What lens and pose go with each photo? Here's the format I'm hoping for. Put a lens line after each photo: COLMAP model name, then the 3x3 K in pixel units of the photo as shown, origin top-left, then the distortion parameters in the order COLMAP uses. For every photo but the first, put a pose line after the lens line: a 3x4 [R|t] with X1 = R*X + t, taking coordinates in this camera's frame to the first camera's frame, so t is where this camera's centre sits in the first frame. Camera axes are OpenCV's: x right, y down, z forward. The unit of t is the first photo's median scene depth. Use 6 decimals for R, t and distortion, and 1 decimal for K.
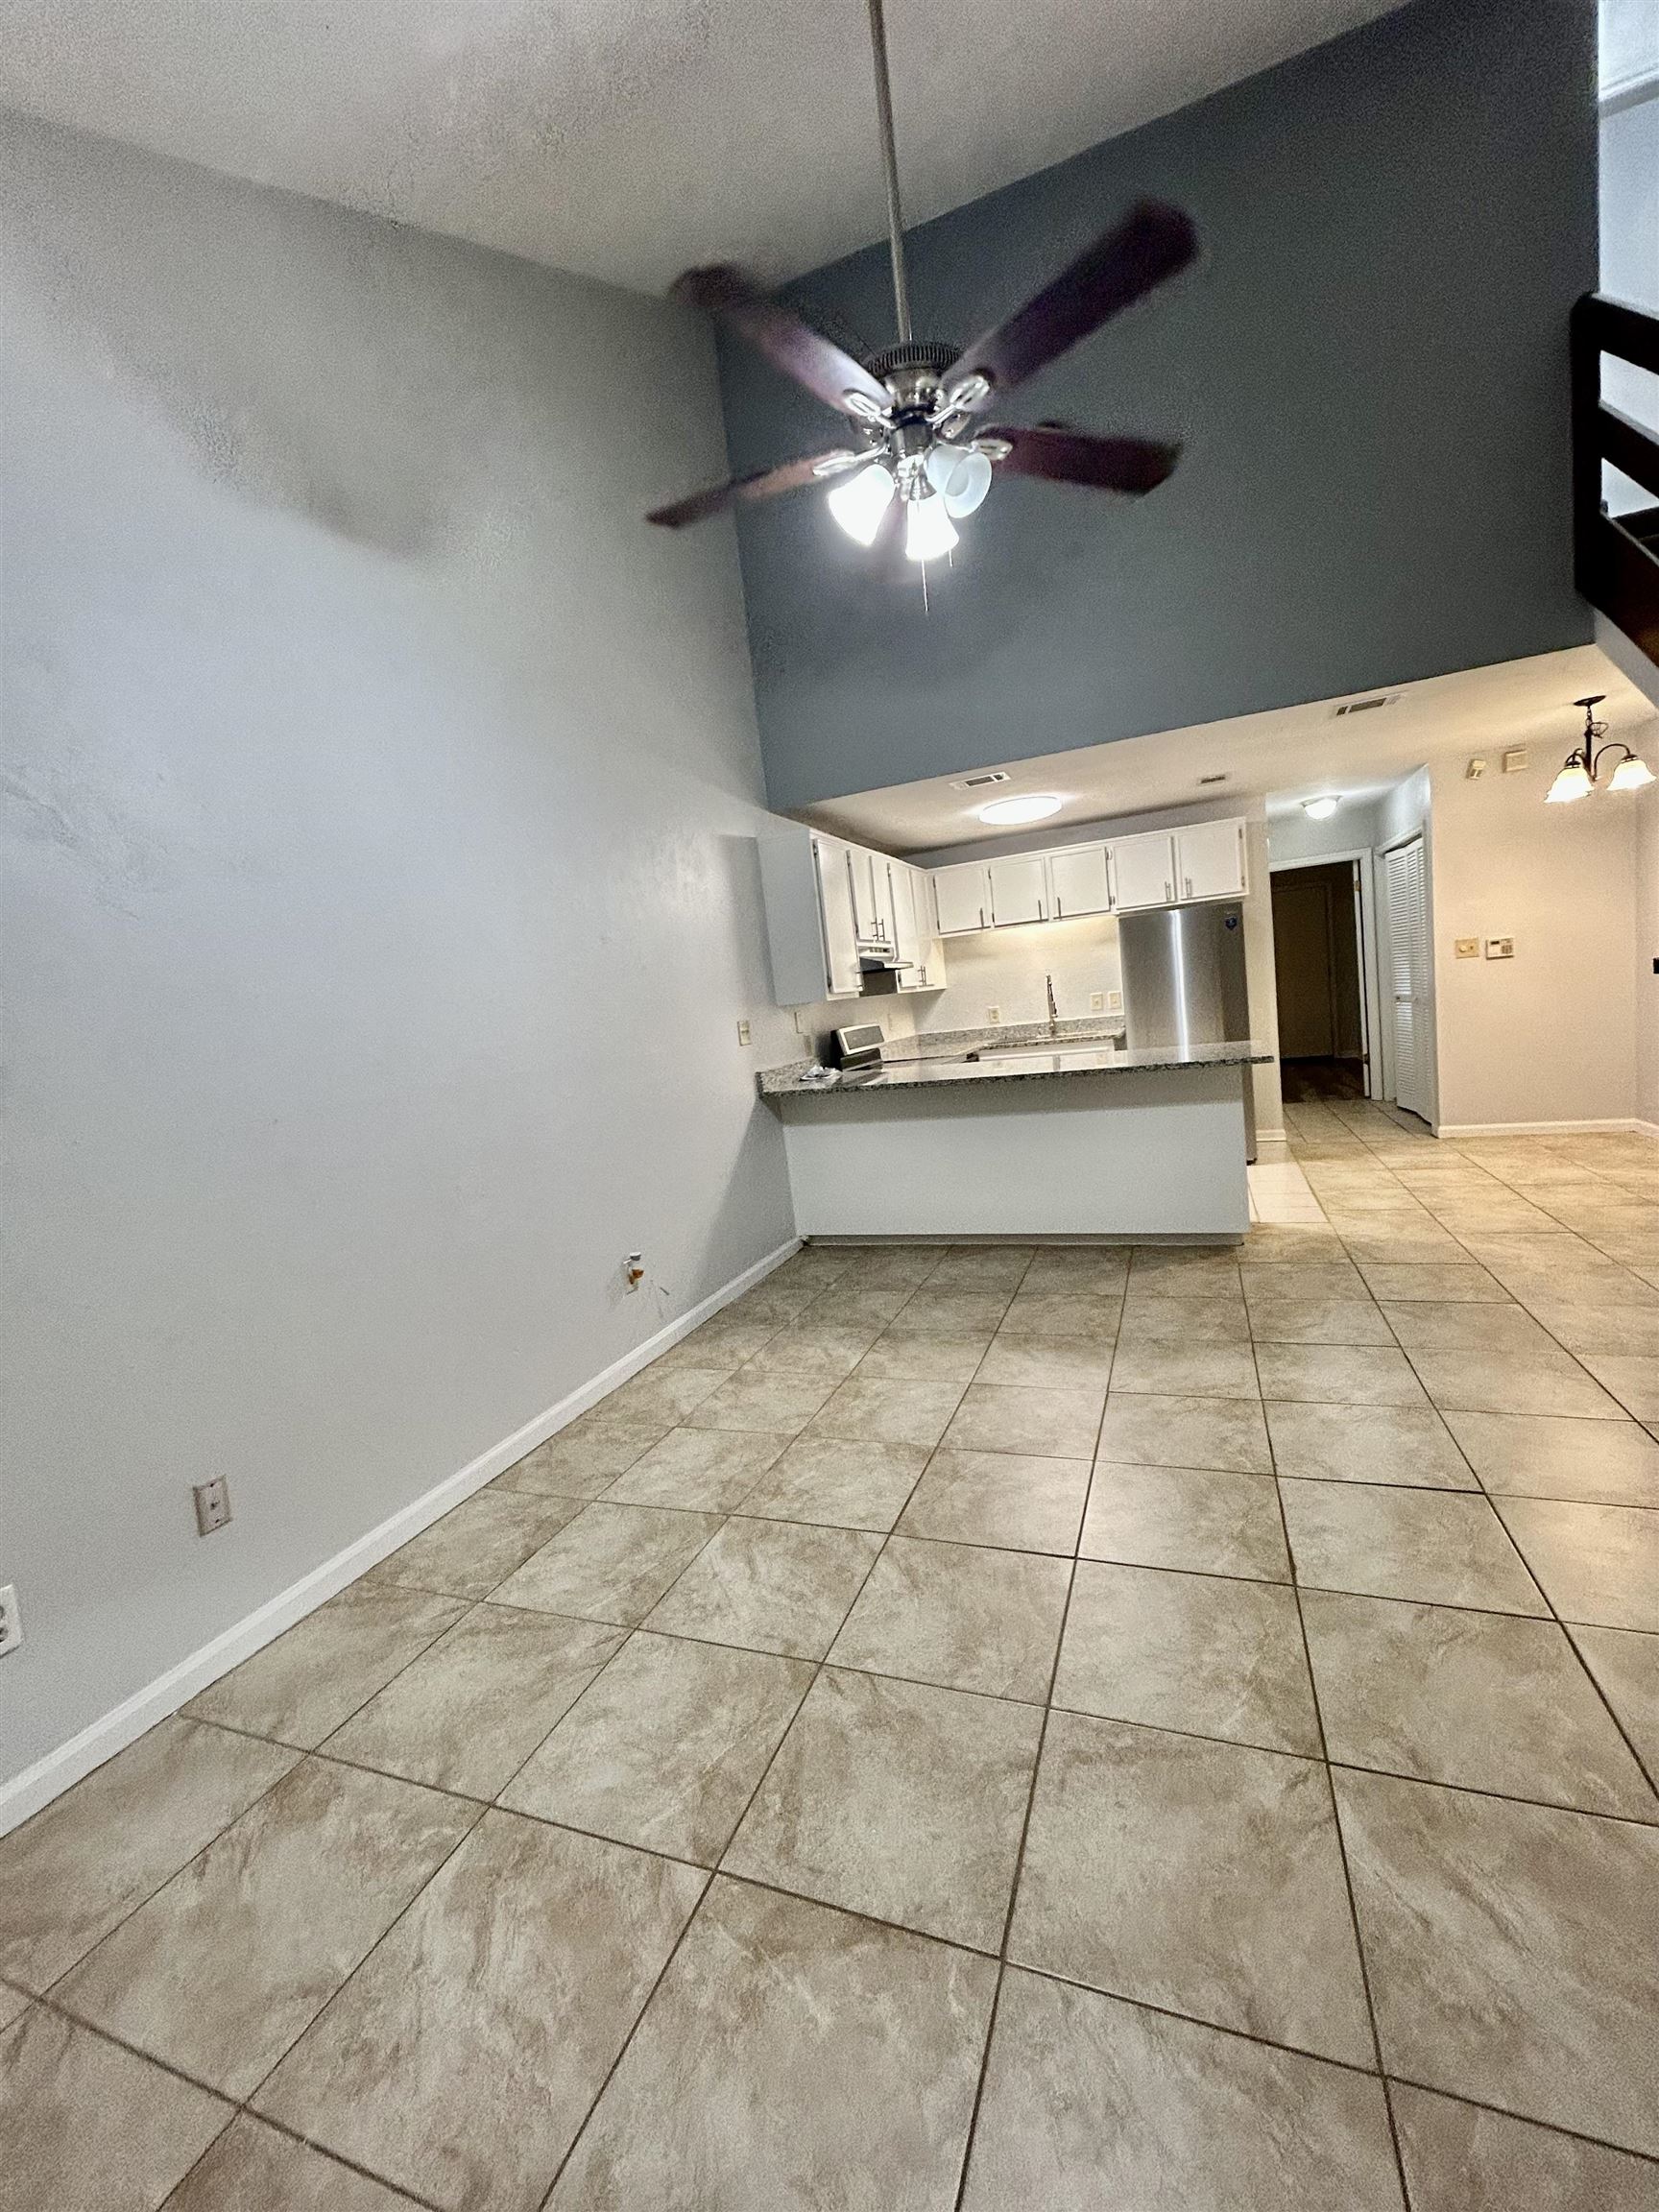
lens RADIAL K [[892.2, 0, 835.6], [0, 892.2, 1105.1], [0, 0, 1]] dist [-0.002804, -0.000260]
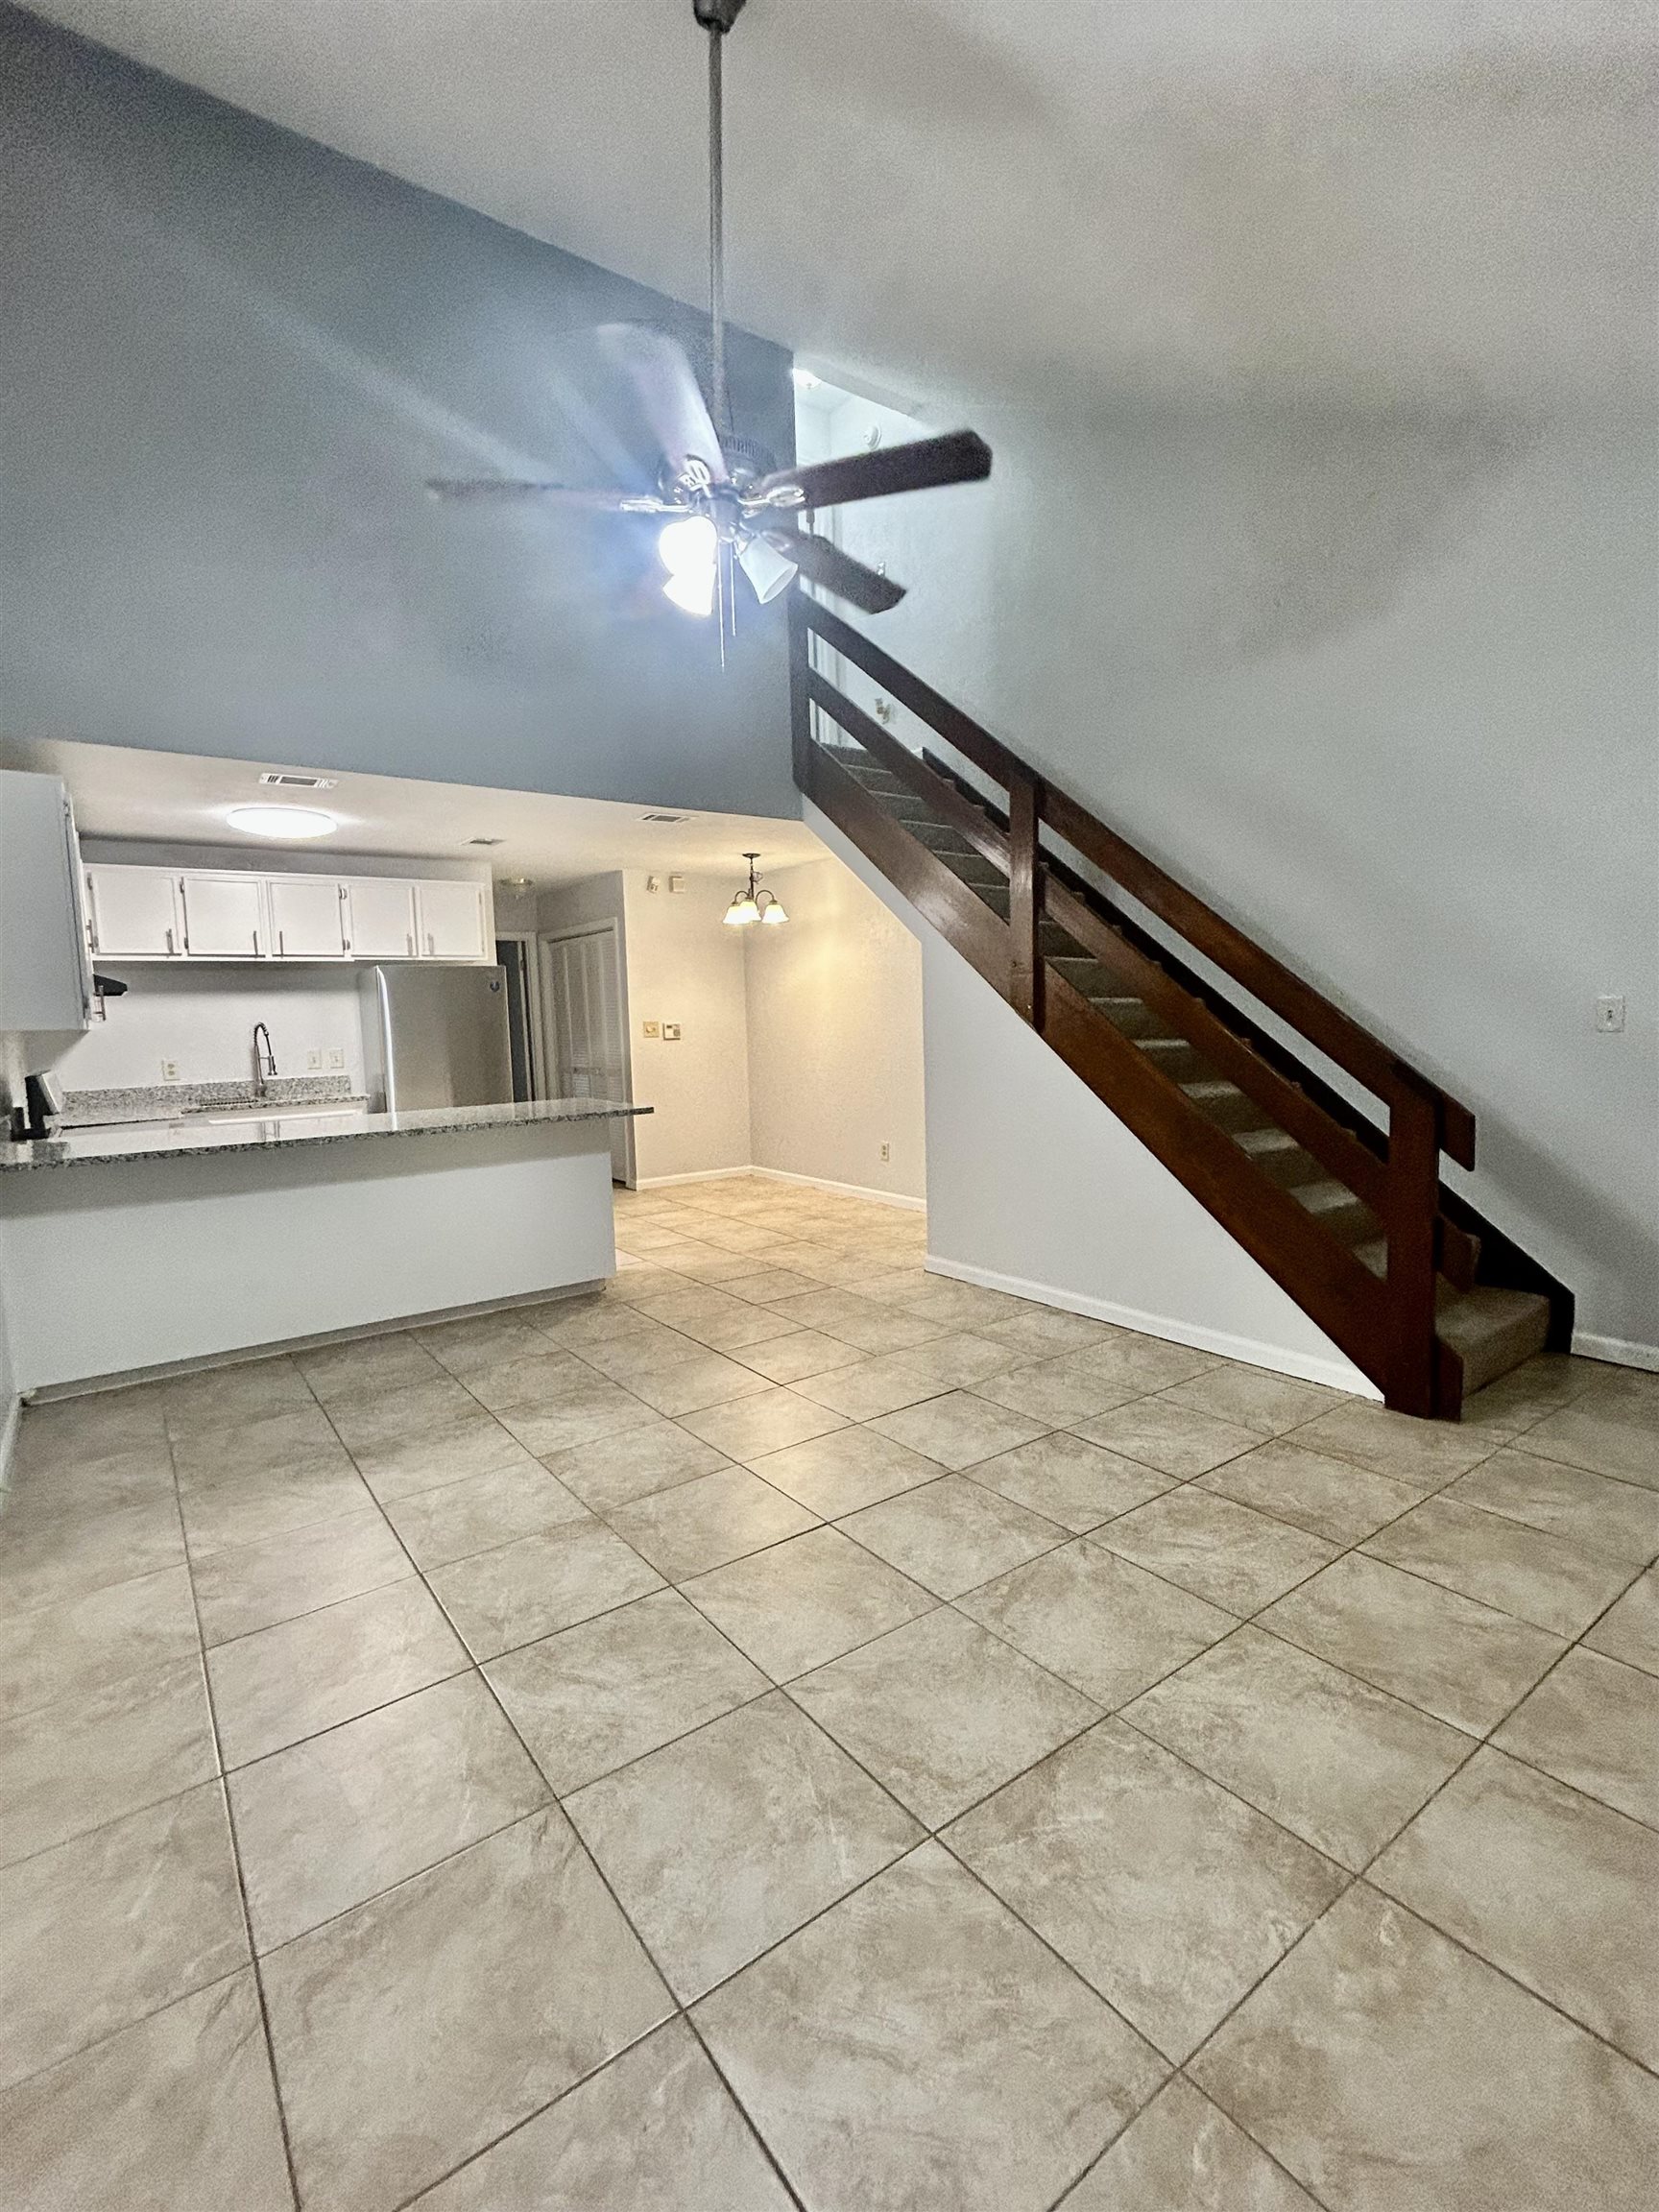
lens RADIAL K [[984.4, 0, 835.3], [0, 984.4, 1104.3], [0, 0, 1]] dist [-0.002340, 0.001723]
pose [[0.531708, 0.013871, 0.846814, -0.638758], [0.065999, 0.996147, -0.057757, 0.039994], [-0.844353, 0.086598, 0.528743, 0.226961]]
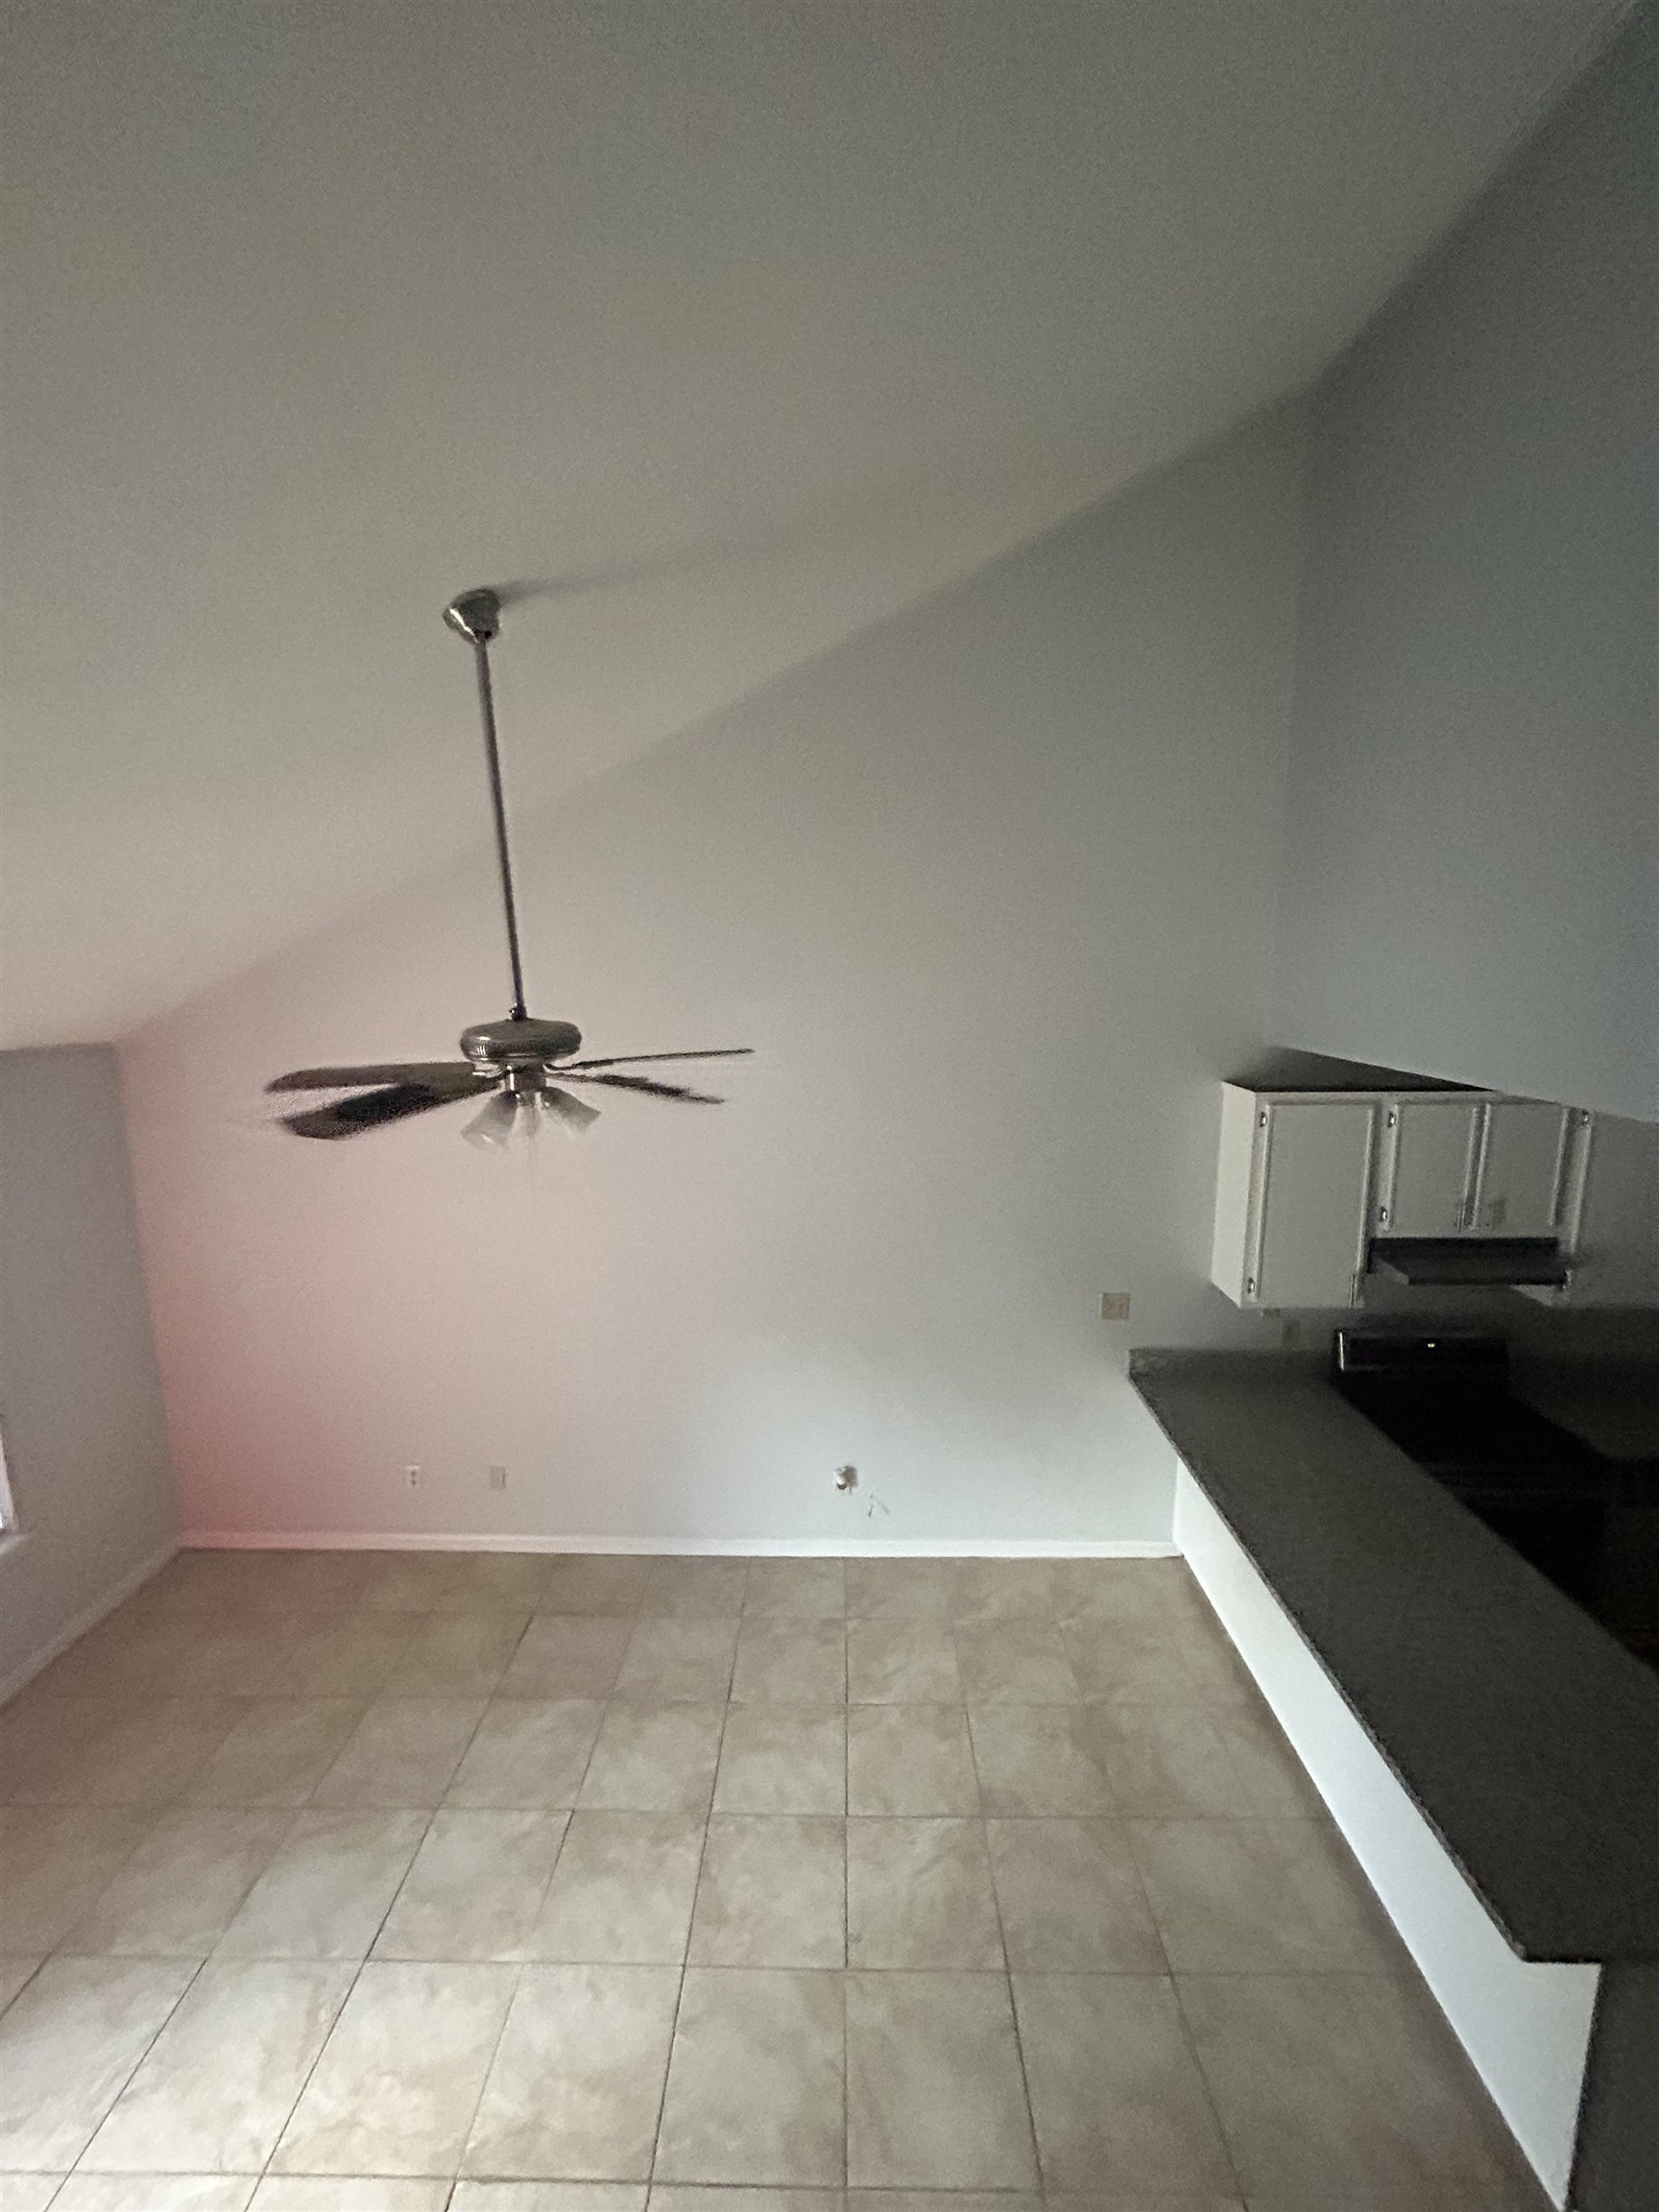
lens RADIAL K [[892.2, 0, 822.9], [0, 892.2, 1124.8], [0, 0, 1]] dist [-0.002804, -0.000260]
pose [[0.341527, 0.271010, -0.899952, 0.954062], [-0.134316, 0.961771, 0.238653, -0.745648], [0.930225, 0.039372, 0.364872, 0.715805]]
